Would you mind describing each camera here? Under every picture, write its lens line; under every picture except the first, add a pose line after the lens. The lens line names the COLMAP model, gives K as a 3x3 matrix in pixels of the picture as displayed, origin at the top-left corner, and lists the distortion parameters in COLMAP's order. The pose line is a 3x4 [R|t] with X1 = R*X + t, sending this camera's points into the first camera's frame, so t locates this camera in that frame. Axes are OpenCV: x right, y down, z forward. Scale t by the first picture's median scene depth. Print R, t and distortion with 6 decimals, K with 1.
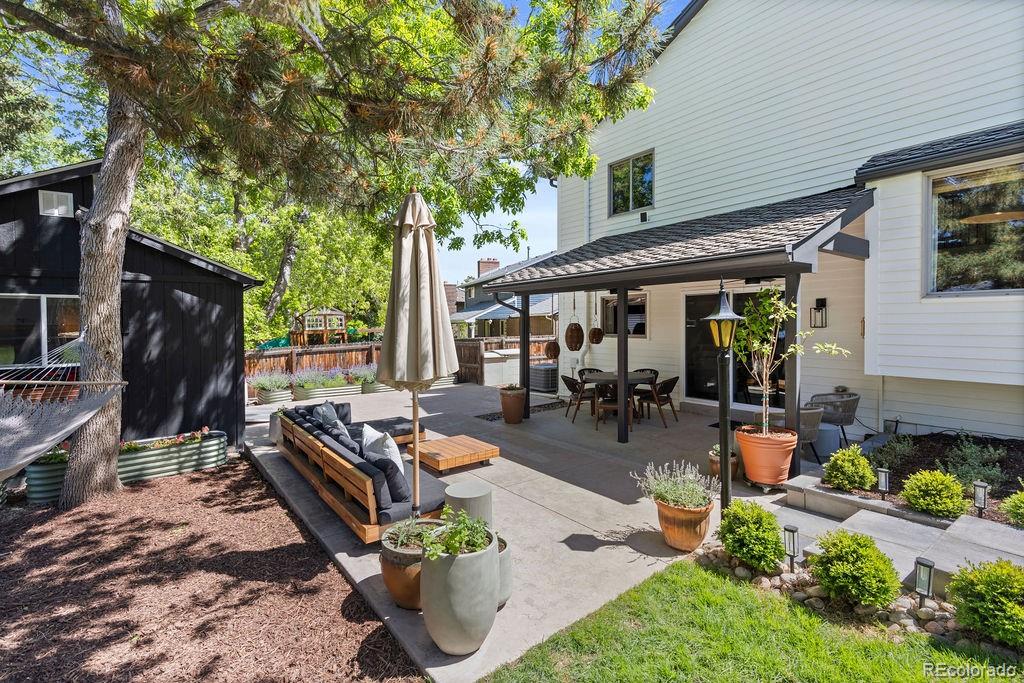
lens RADIAL K [[458.7, 0, 512.0], [0, 458.7, 341.5], [0, 0, 1]] dist [-0.003503, -0.000811]
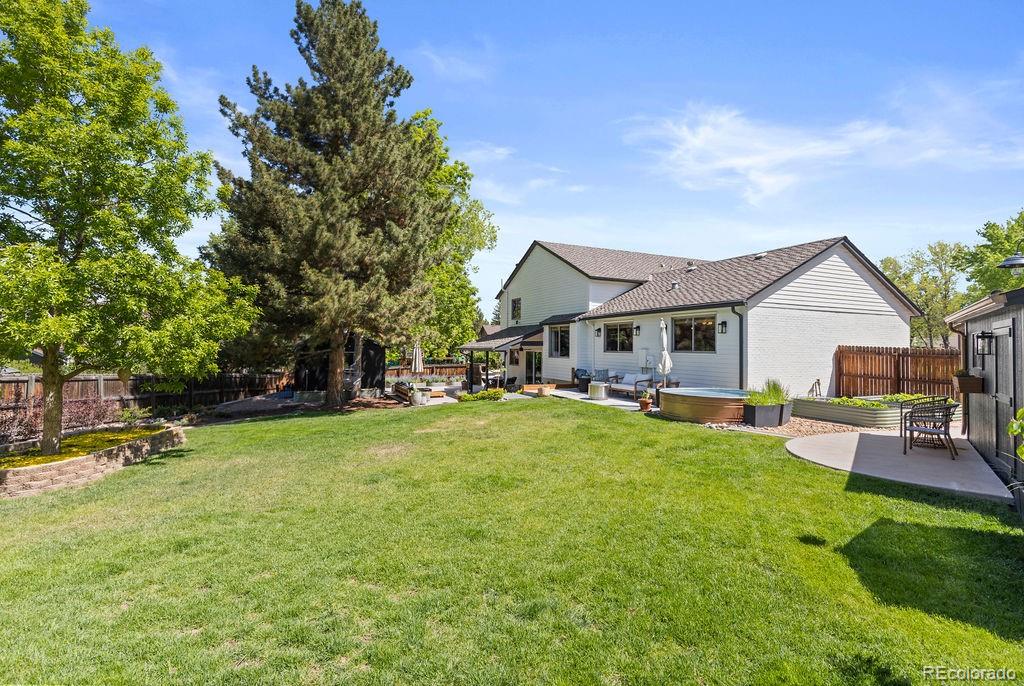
lens RADIAL K [[458.7, 0, 512.0], [0, 458.7, 343.0], [0, 0, 1]] dist [-0.003503, -0.000811]
pose [[0.976500, 0.008152, -0.215362, 1.278320], [-0.016890, 0.999106, -0.038767, -0.052398], [0.214854, 0.041494, 0.975764, -2.546233]]
